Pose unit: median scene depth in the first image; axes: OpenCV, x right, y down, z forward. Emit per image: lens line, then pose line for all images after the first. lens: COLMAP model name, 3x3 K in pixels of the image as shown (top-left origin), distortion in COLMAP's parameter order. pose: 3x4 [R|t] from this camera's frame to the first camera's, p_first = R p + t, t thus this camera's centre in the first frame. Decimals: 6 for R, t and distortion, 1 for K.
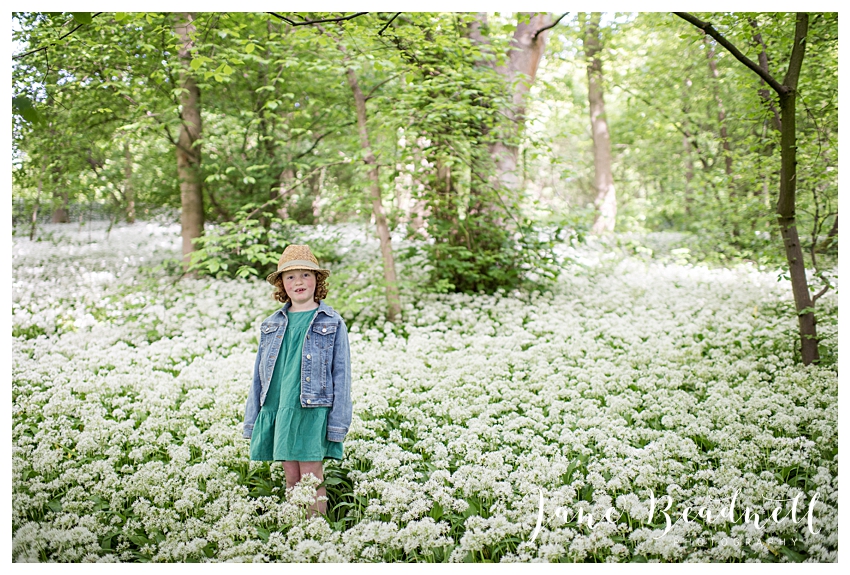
lens RADIAL K [[850.8, 0, 425.0], [0, 850.8, 287.5], [0, 0, 1]] dist [-0.014325, -0.003761]
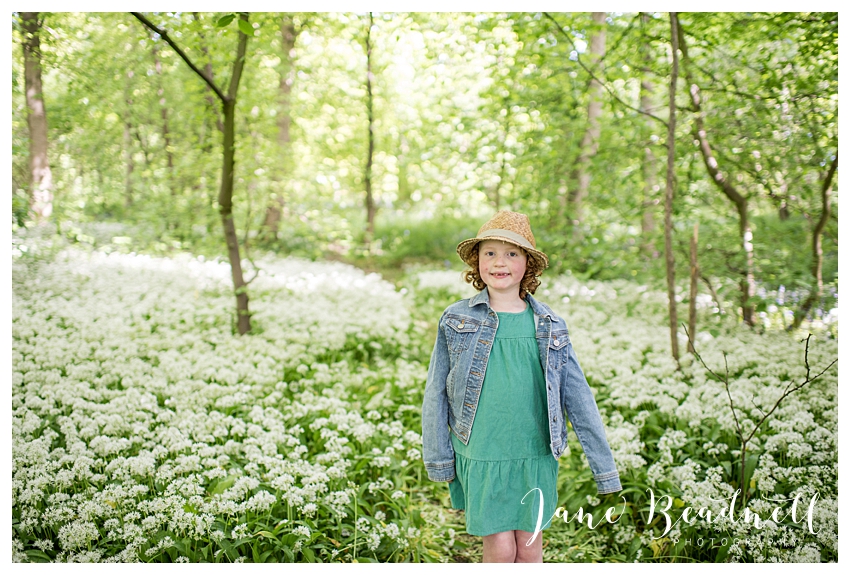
lens RADIAL K [[867.5, 0, 425.0], [0, 867.5, 287.5], [0, 0, 1]] dist [-0.047629, 0.008030]
pose [[0.803048, 0.005429, 0.595890, -0.046961], [-0.008282, 0.999964, 0.002051, 0.016963], [-0.595857, -0.006583, 0.803064, -0.086549]]
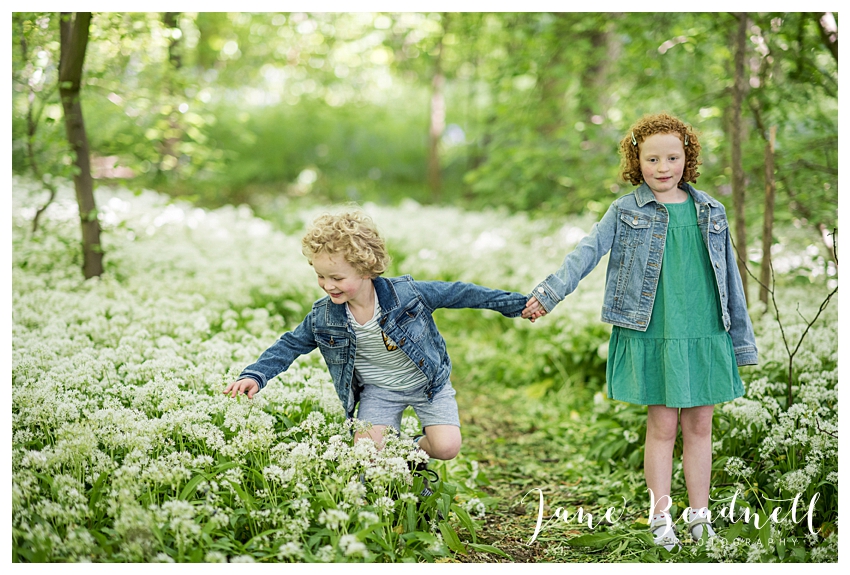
lens RADIAL K [[2084.0, 0, 425.0], [0, 2084.0, 287.5], [0, 0, 1]] dist [-0.081777, 0.096187]
pose [[0.740903, 0.014754, 0.671450, -0.494037], [-0.027568, 0.999584, 0.008456, 0.060333], [-0.671046, -0.024776, 0.741001, -0.488360]]
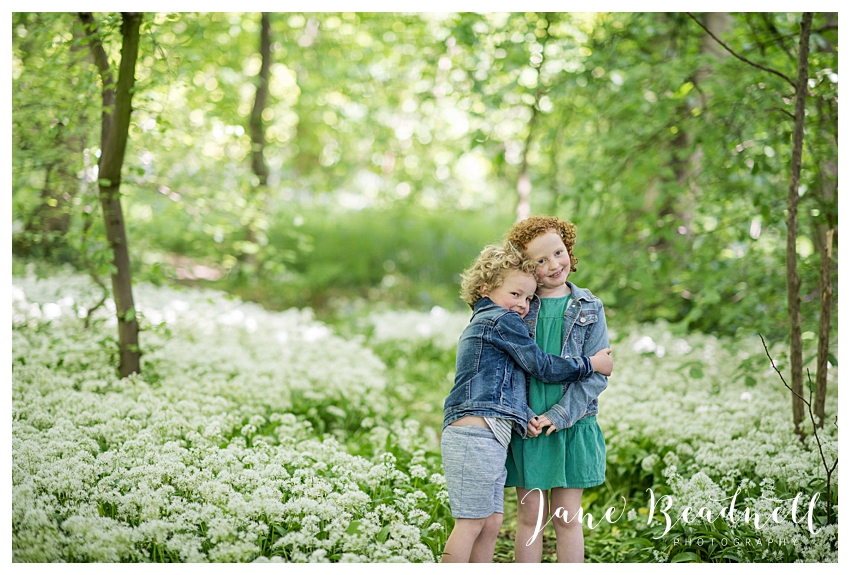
lens RADIAL K [[2084.0, 0, 425.0], [0, 2084.0, 287.5], [0, 0, 1]] dist [-0.081777, 0.096187]
pose [[0.773593, 0.059782, 0.630857, -0.422726], [-0.043640, 0.998202, -0.041078, 0.059749], [-0.632179, 0.004247, 0.774811, -0.476136]]
